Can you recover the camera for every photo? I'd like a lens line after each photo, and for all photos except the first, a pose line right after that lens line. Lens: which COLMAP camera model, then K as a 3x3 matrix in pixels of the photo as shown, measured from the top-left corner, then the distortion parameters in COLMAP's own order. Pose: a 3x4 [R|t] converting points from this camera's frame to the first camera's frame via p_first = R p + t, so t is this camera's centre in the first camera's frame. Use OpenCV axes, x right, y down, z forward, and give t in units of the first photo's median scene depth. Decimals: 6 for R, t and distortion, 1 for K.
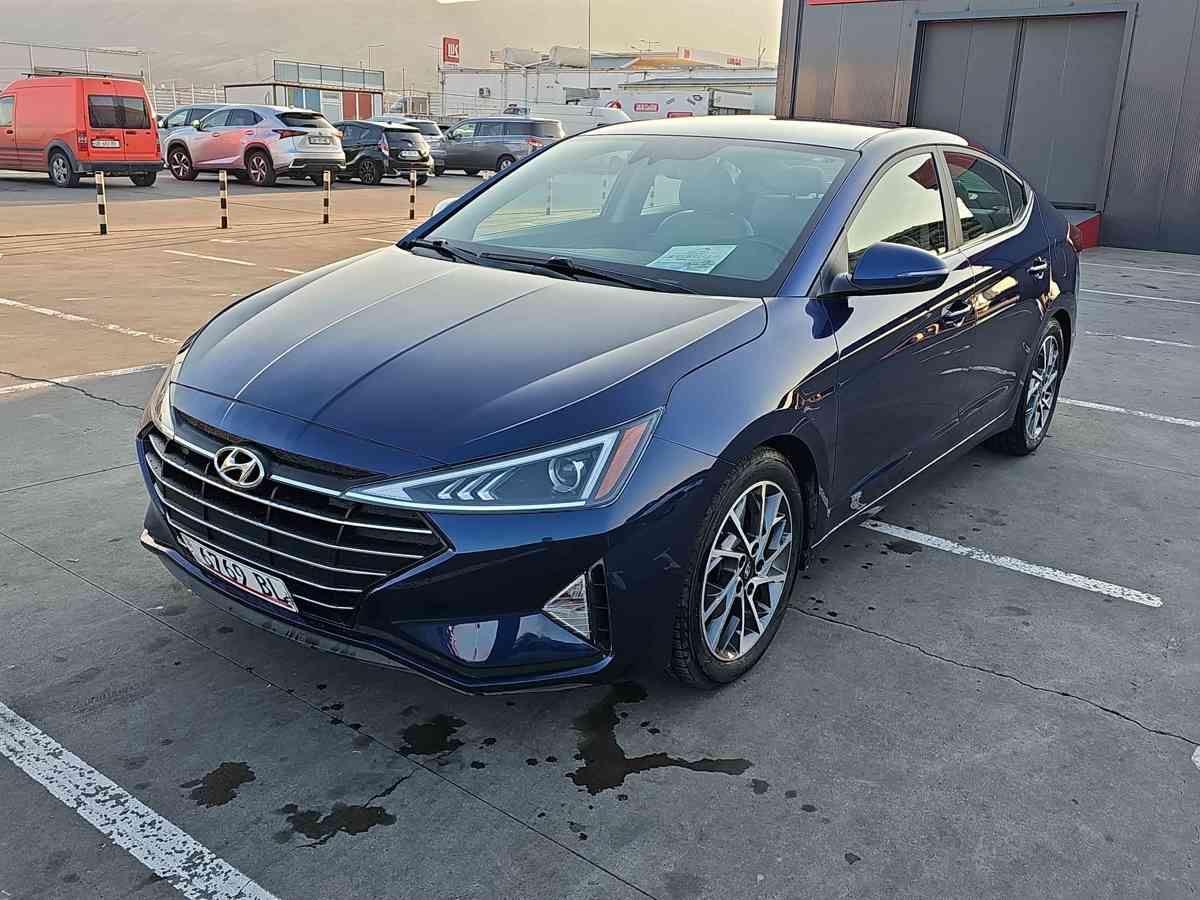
lens RADIAL K [[1042.3, 0, 592.0], [0, 1042.3, 443.9], [0, 0, 1]] dist [0.067616, -0.066178]
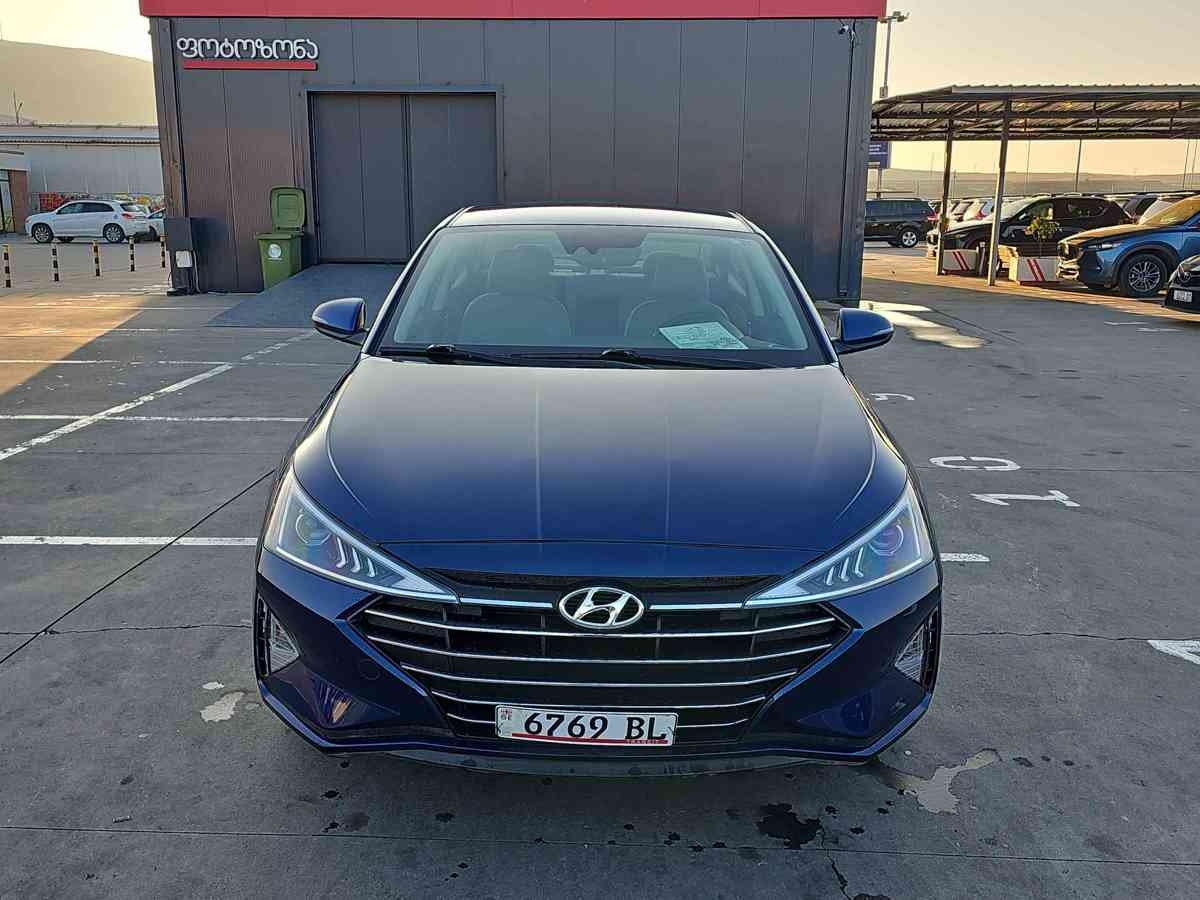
lens RADIAL K [[1051.4, 0, 600.9], [0, 1051.4, 454.2], [0, 0, 1]] dist [0.083491, -0.089856]
pose [[0.801734, -0.160560, 0.575711, -0.849341], [0.186682, 0.982321, 0.013987, -0.123927], [-0.567779, 0.096261, 0.817533, 0.234369]]
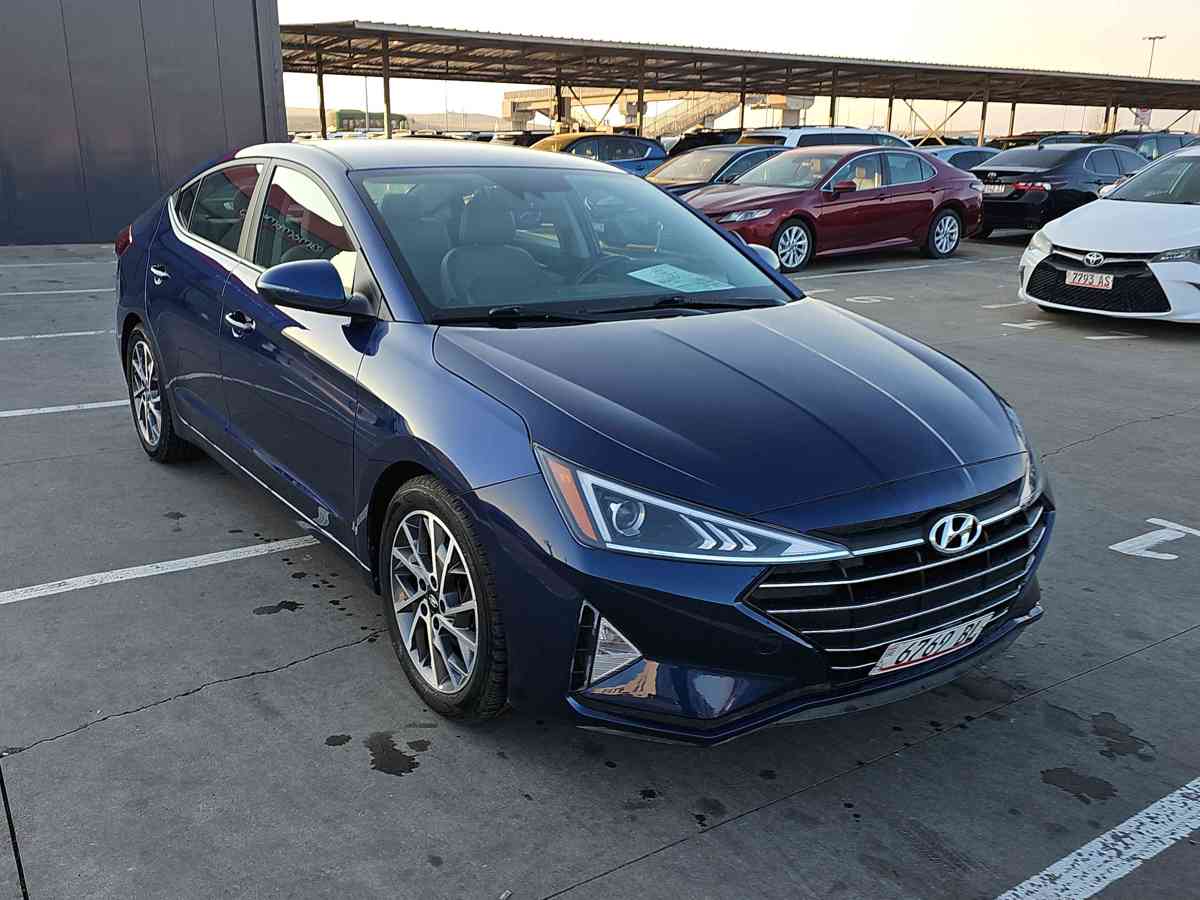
lens RADIAL K [[1042.3, 0, 592.0], [0, 1042.3, 443.9], [0, 0, 1]] dist [0.067616, -0.066178]
pose [[0.311556, -0.283114, 0.907072, -1.336983], [0.260993, 0.943367, 0.204798, -0.356445], [-0.913683, 0.172933, 0.367802, 0.936837]]
